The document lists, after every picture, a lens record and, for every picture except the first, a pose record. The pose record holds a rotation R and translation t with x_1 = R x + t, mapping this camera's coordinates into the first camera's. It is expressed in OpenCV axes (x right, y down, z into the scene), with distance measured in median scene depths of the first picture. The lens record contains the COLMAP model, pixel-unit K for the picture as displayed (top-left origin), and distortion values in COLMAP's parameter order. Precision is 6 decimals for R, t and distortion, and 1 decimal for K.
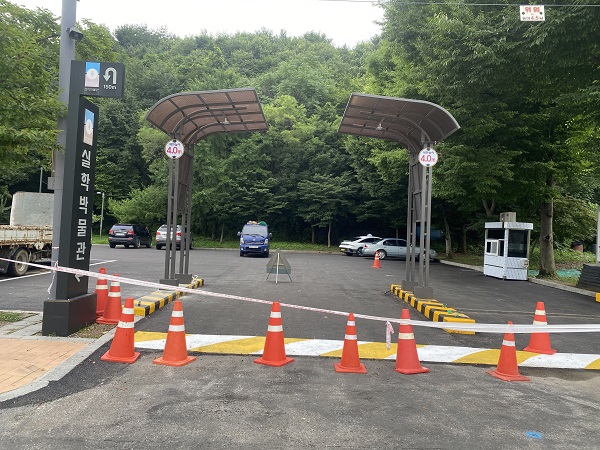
lens RADIAL K [[451.4, 0, 299.3], [0, 451.4, 226.6], [0, 0, 1]] dist [0.043377, -0.012811]
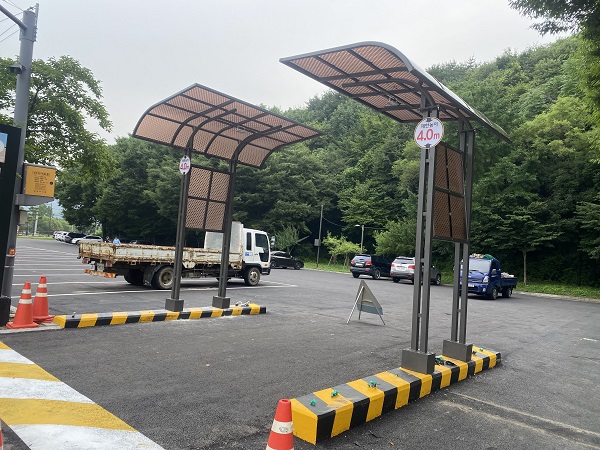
lens RADIAL K [[451.4, 0, 299.8], [0, 451.4, 221.3], [0, 0, 1]] dist [0.043377, -0.012811]
pose [[0.747533, -0.025913, -0.663719, 0.160120], [-0.035939, 0.996197, -0.079371, 0.005014], [0.663251, 0.083186, 0.743759, 0.130463]]
